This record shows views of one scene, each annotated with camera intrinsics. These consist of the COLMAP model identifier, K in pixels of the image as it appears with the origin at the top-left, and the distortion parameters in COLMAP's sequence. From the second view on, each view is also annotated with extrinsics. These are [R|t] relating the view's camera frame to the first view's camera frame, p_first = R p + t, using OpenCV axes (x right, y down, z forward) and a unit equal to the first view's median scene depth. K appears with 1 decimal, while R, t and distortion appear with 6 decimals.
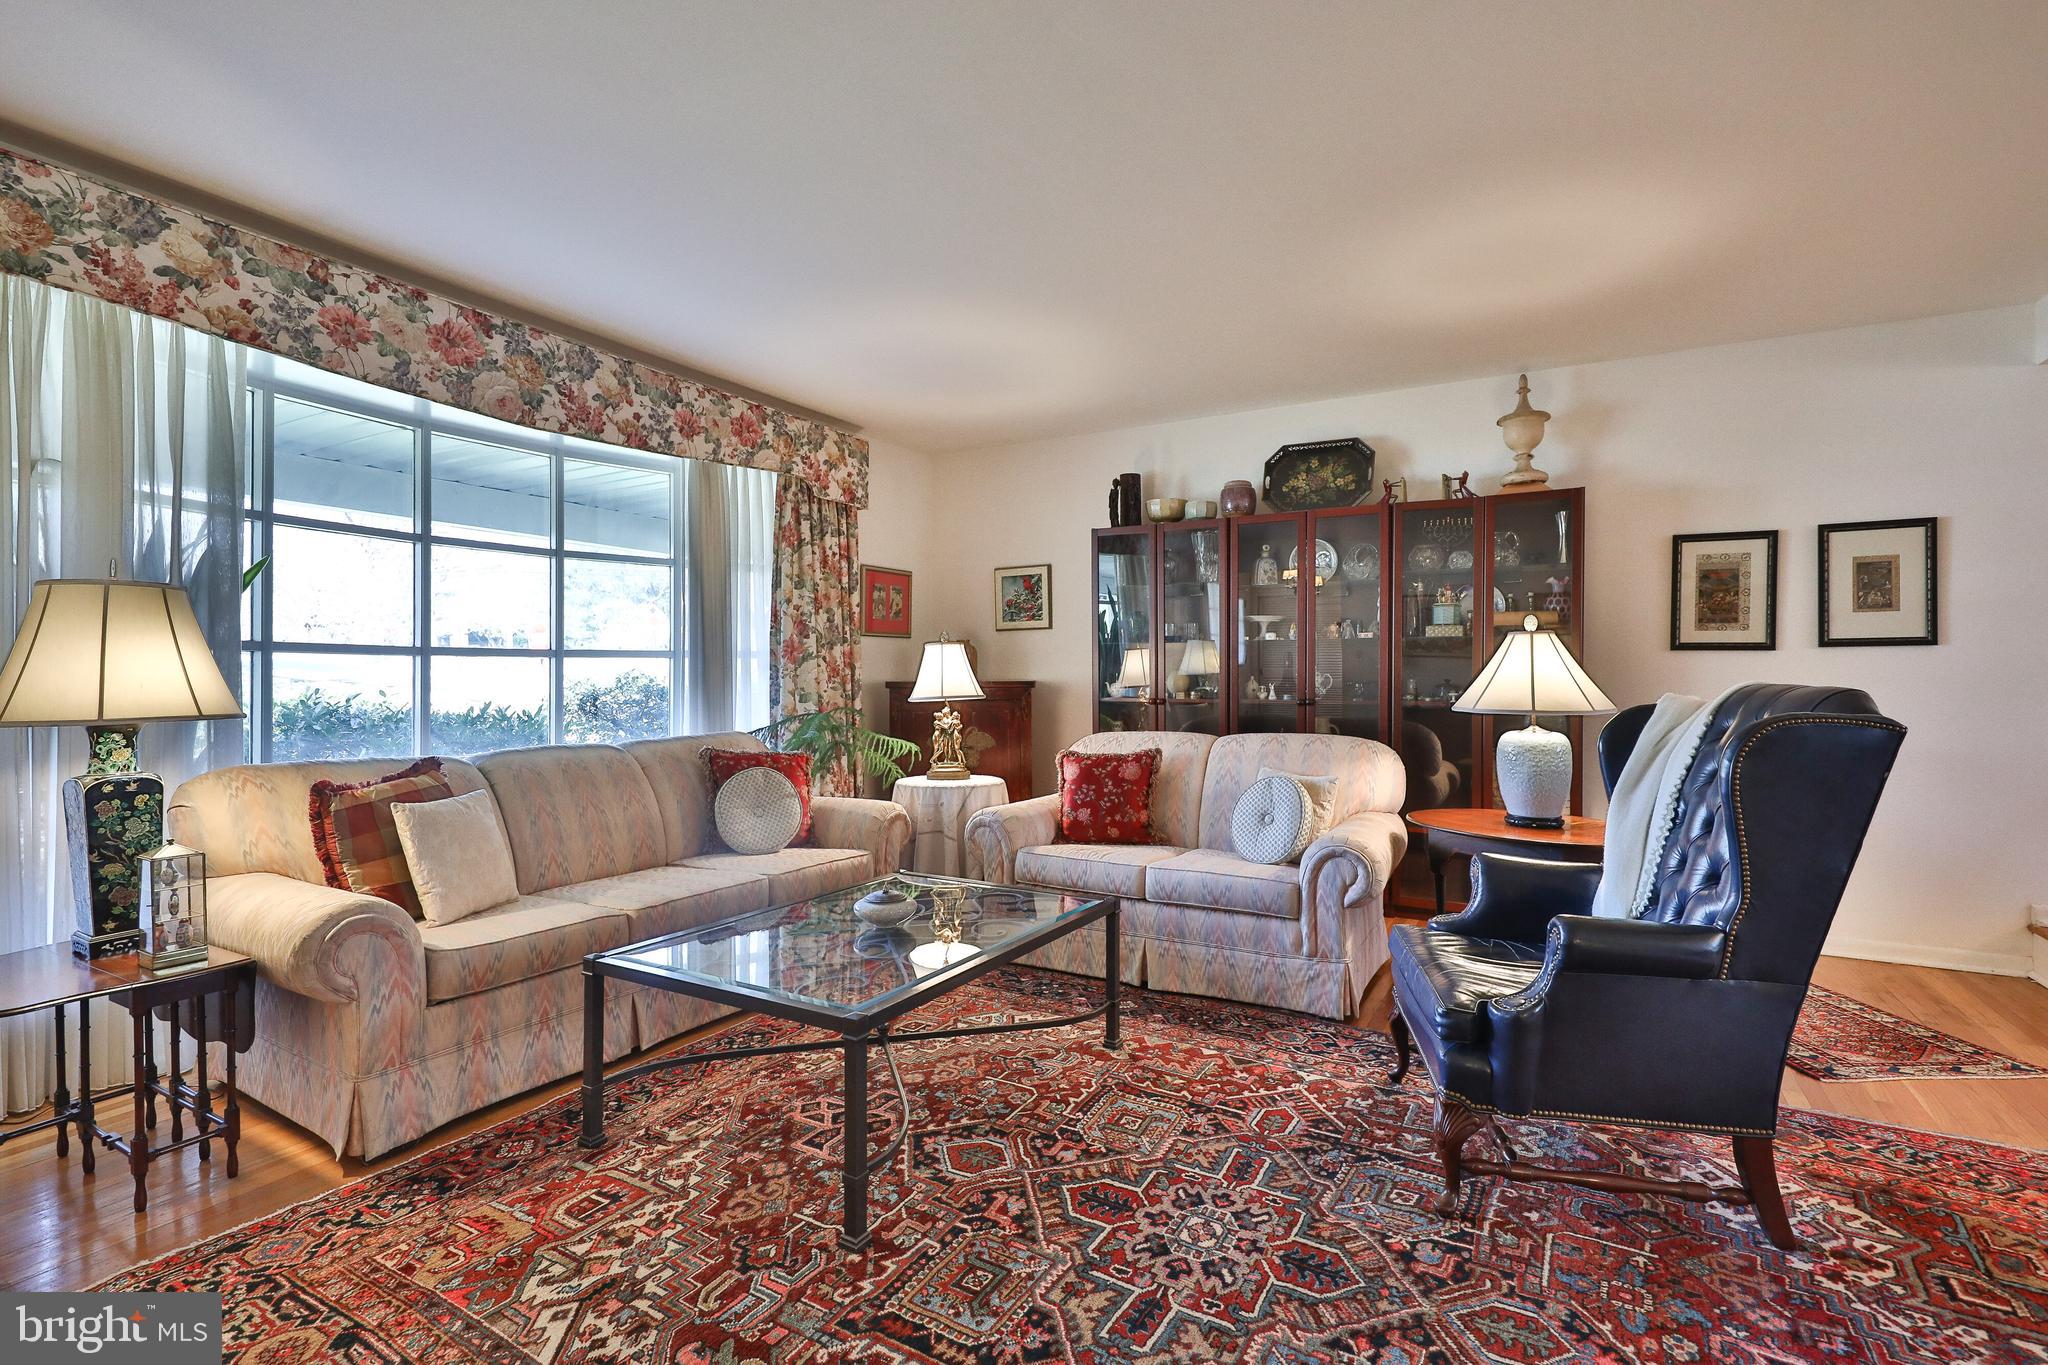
lens RADIAL K [[933.1, 0, 1021.3], [0, 933.1, 678.9], [0, 0, 1]] dist [0.015266, -0.005425]
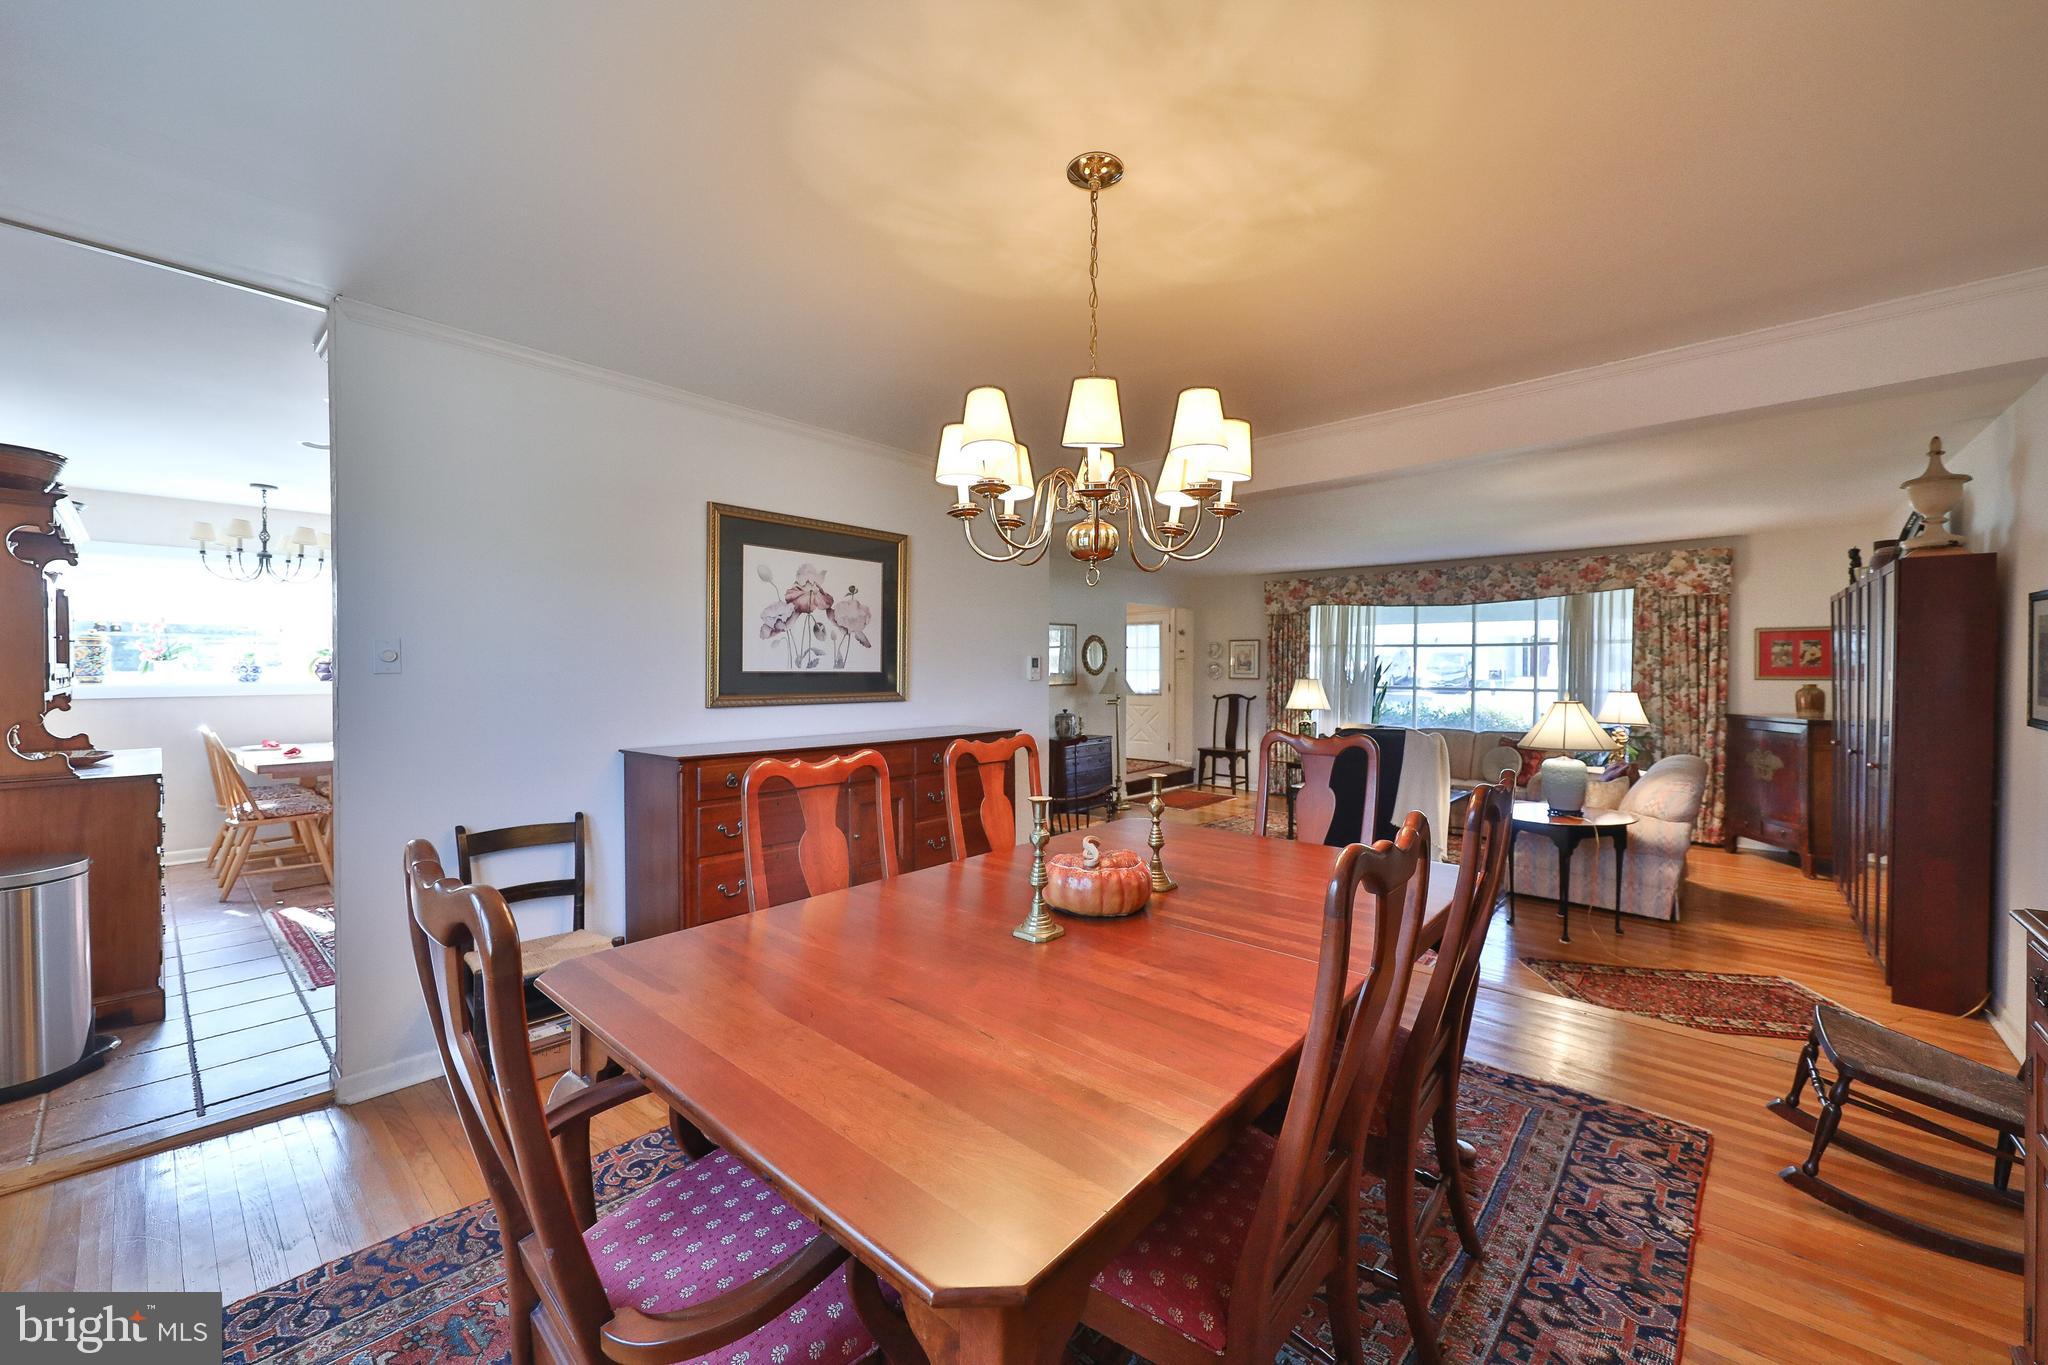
lens RADIAL K [[765.8, 0, 1041.1], [0, 765.8, 677.4], [0, 0, 1]] dist [-0.015182, -0.000324]
pose [[-0.196370, 0.012353, -0.980452, 1.942434], [-0.006960, 0.999878, 0.013992, -0.100477], [0.980505, 0.009571, -0.196260, 0.312996]]
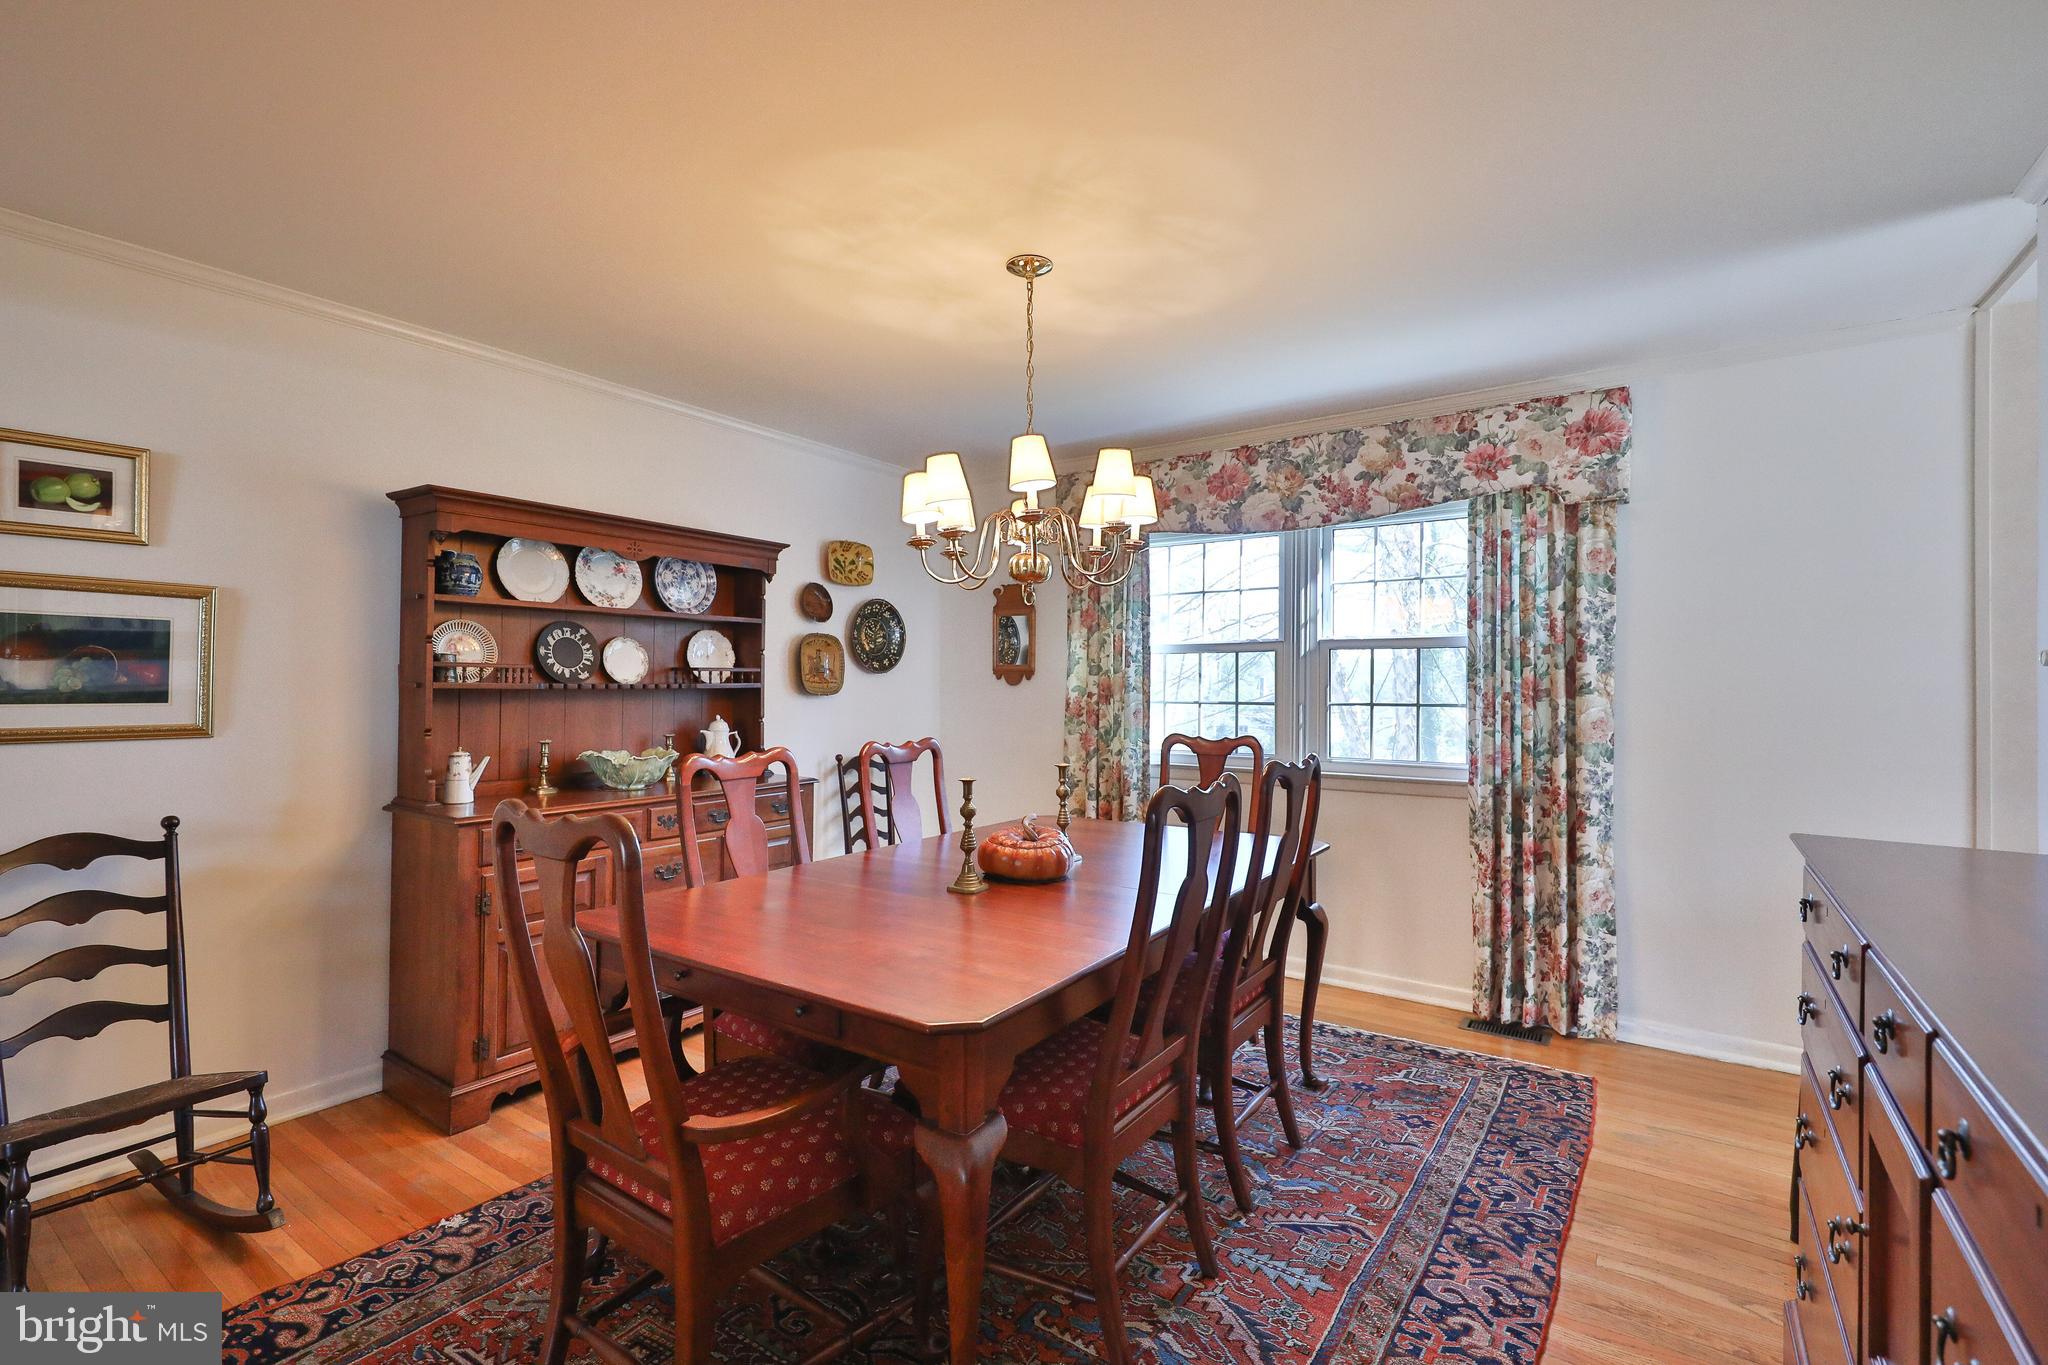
lens RADIAL K [[933.1, 0, 1033.7], [0, 933.1, 670.3], [0, 0, 1]] dist [0.015266, -0.005425]
pose [[0.071342, 0.011969, 0.997380, 0.718134], [0.001325, 0.999926, -0.012095, -0.092765], [-0.997451, 0.002184, 0.071321, 0.193066]]
